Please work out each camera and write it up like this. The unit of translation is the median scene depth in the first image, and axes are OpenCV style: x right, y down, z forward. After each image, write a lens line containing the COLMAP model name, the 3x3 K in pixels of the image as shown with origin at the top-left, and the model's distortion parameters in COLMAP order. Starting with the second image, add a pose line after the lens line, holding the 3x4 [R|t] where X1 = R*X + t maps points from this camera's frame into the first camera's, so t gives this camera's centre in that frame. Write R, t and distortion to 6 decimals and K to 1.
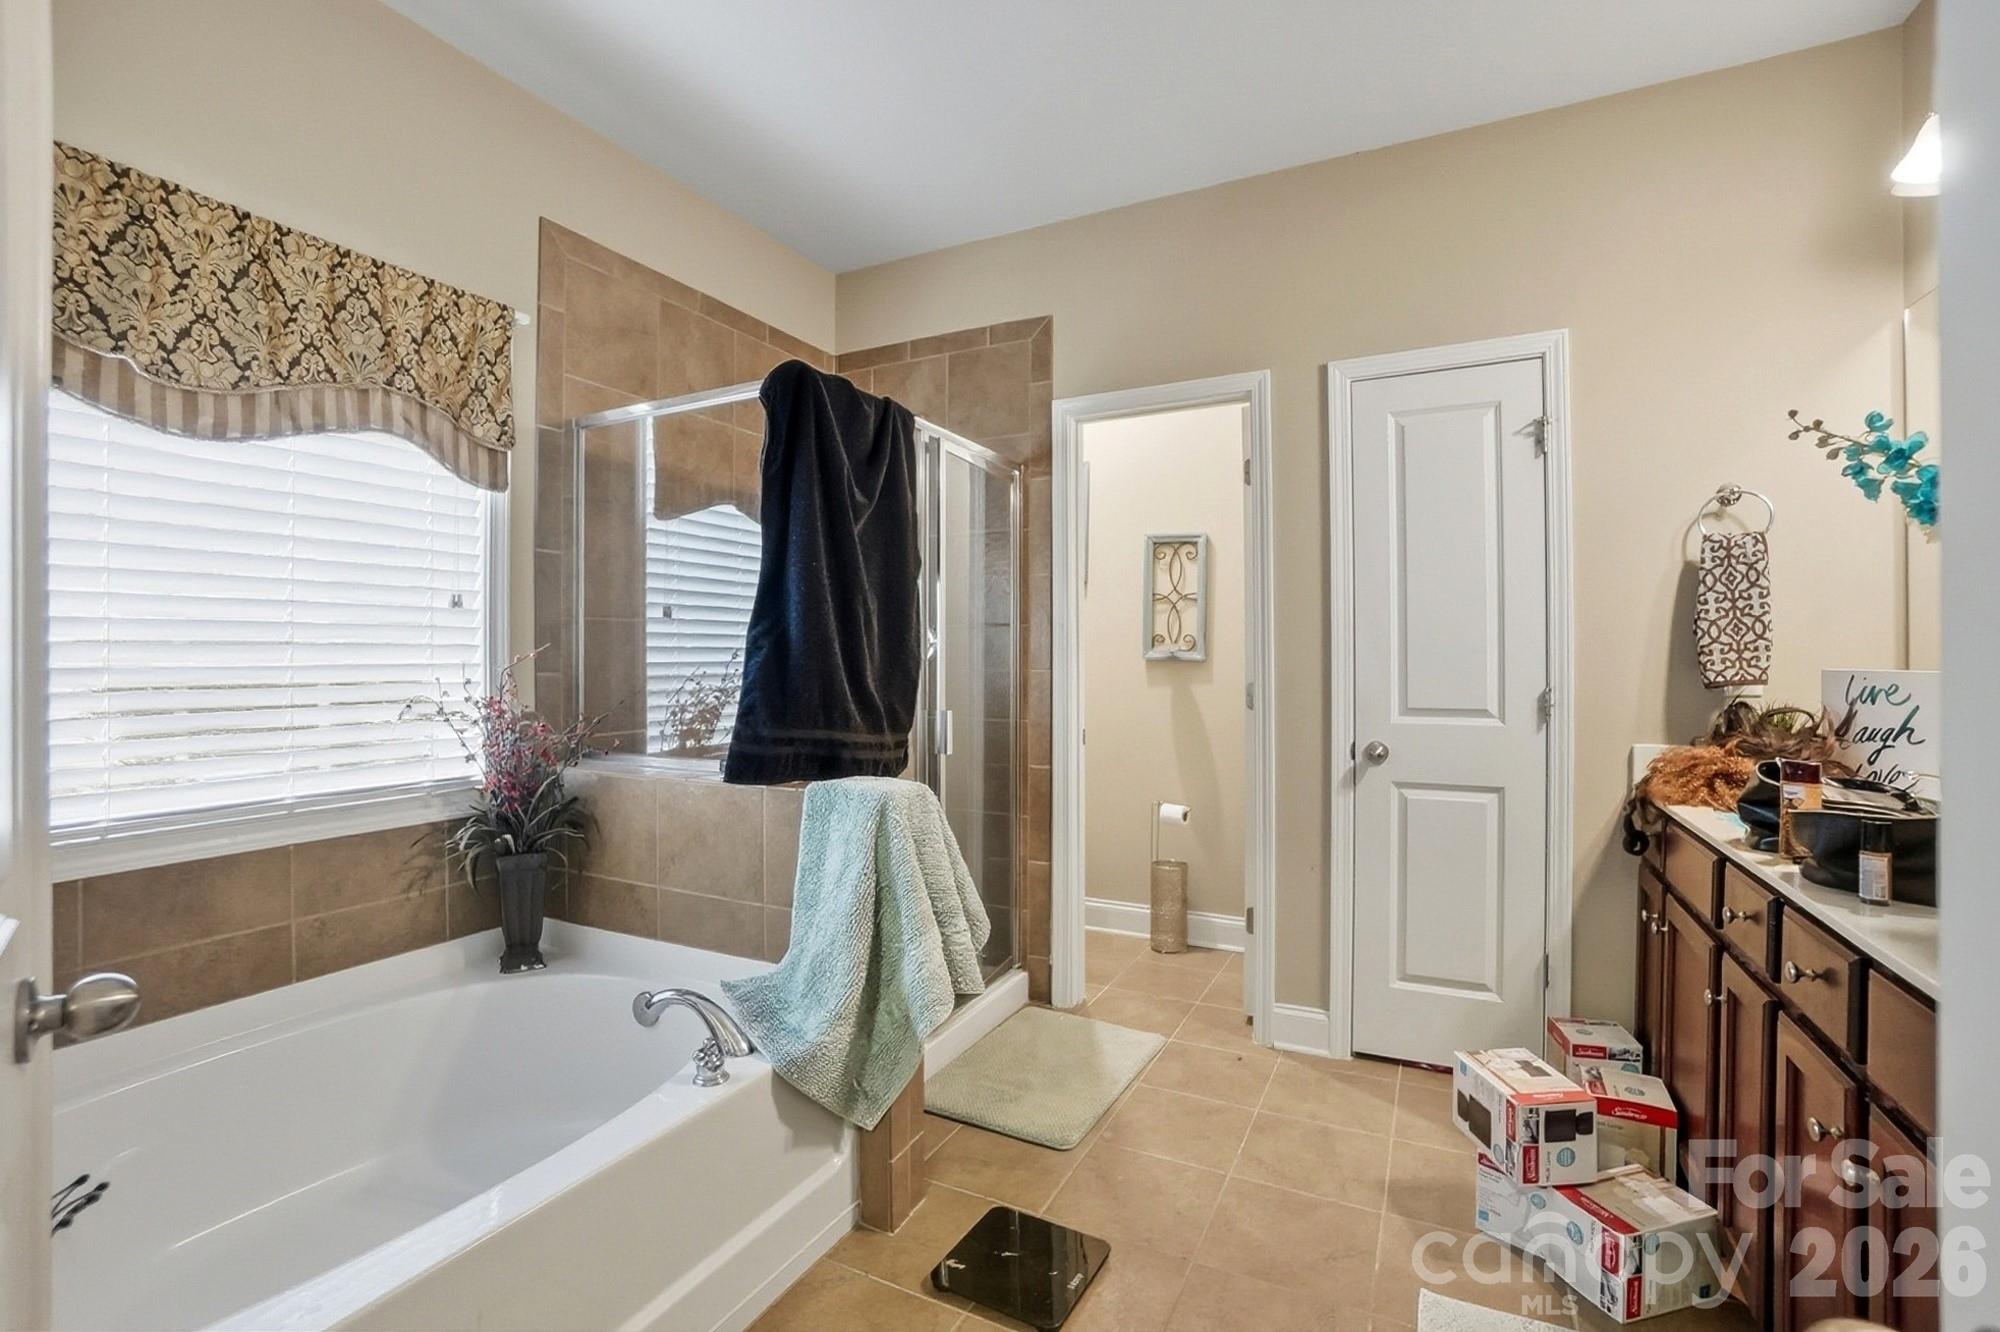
lens RADIAL K [[893.2, 0, 1000.0], [0, 893.2, 666.0], [0, 0, 1]] dist [-0.000570, 0.000149]
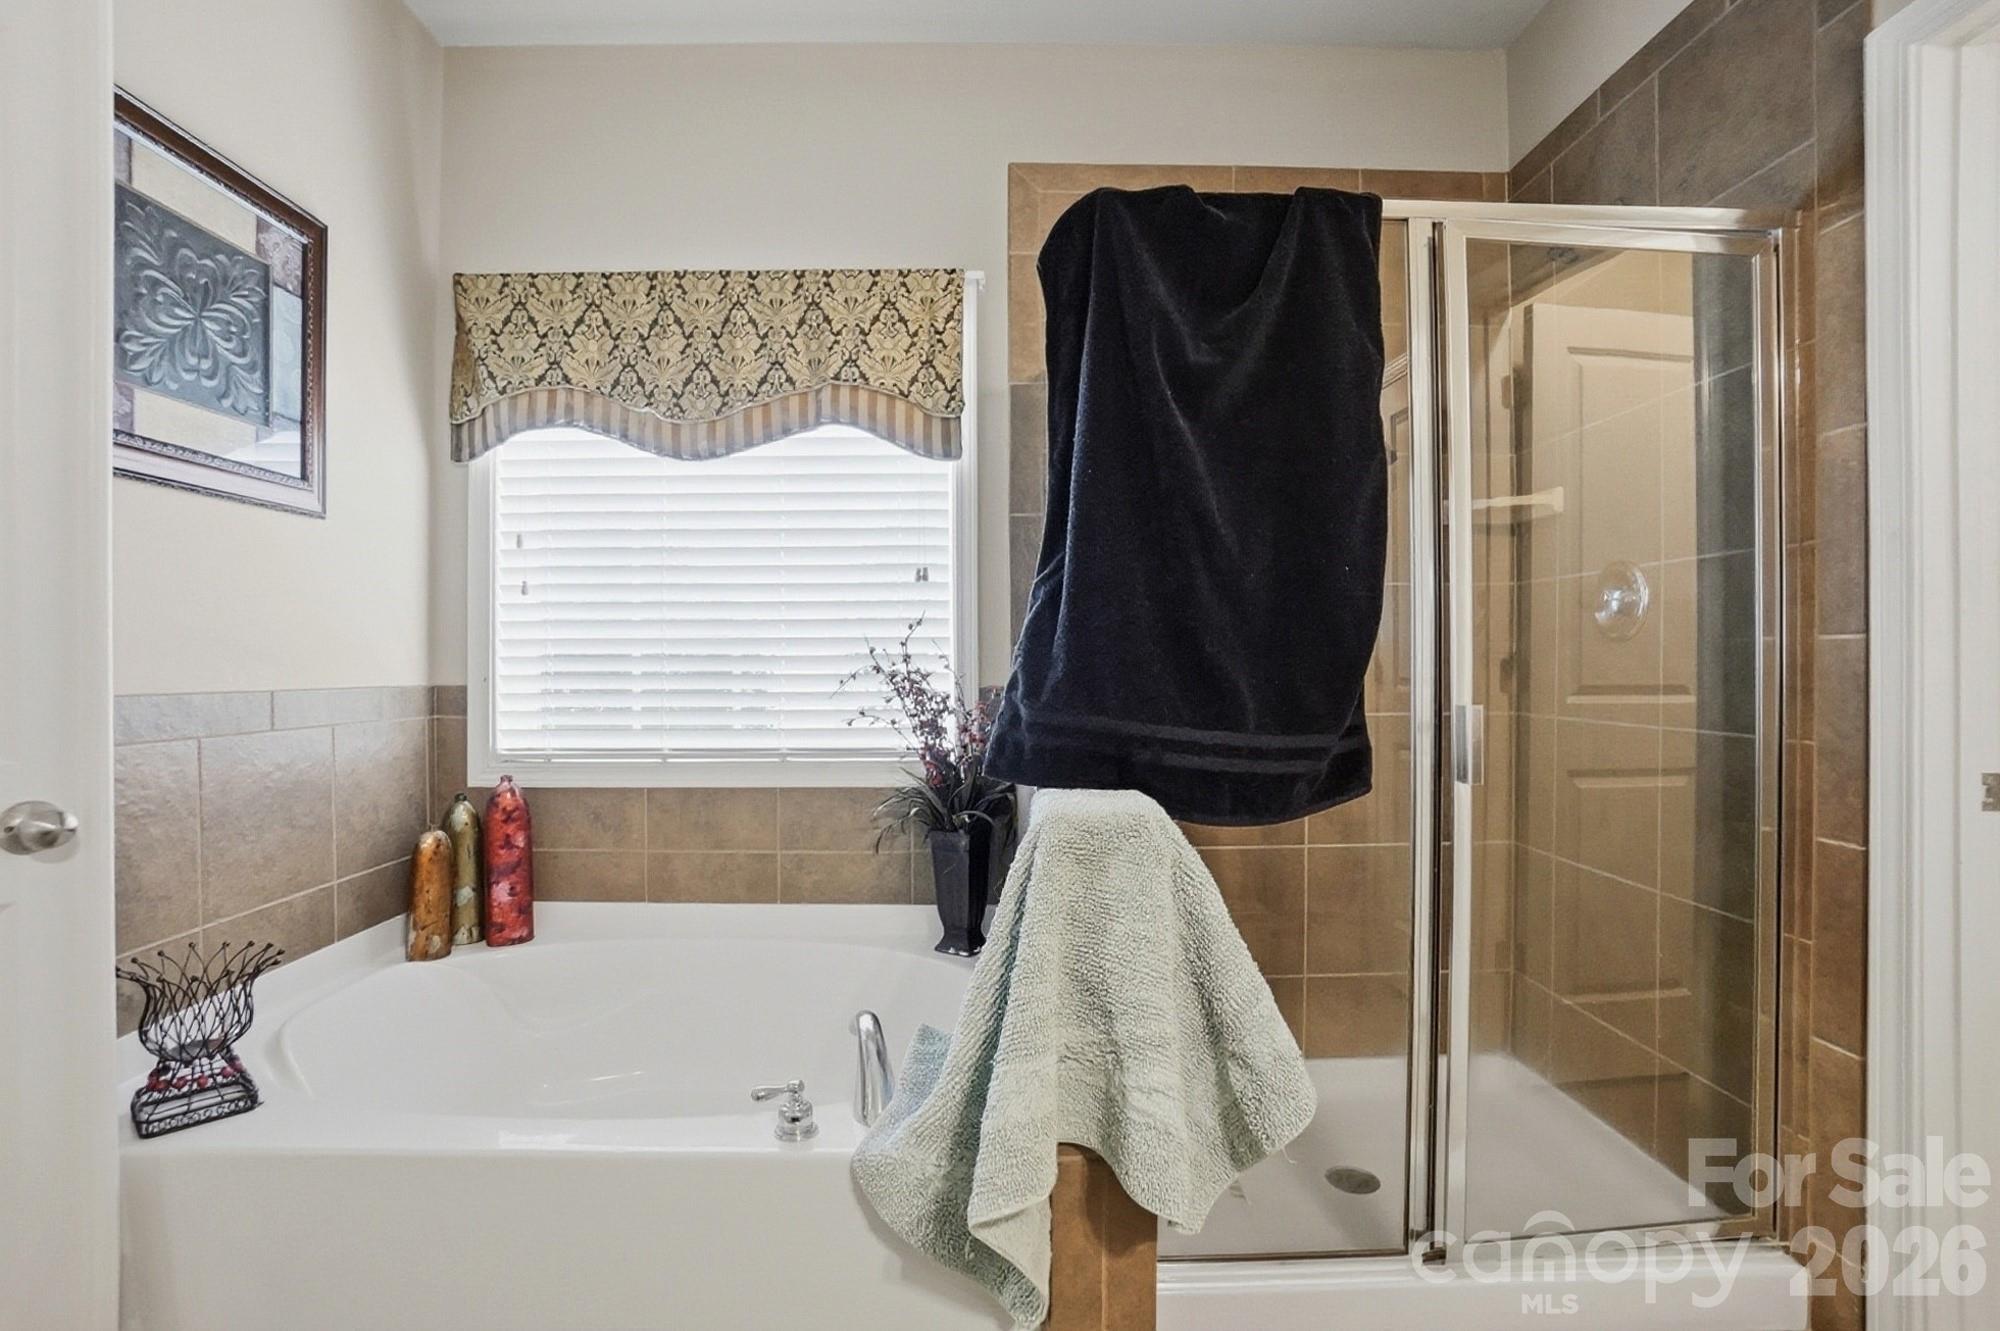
lens RADIAL K [[958.6, 0, 1000.0], [0, 958.6, 665.5], [0, 0, 1]] dist [-0.012290, 0.000131]
pose [[0.472279, 0.002513, -0.881445, 0.422508], [-0.003788, 0.999992, 0.000821, 0.032103], [0.881441, 0.002951, 0.472285, 0.589501]]
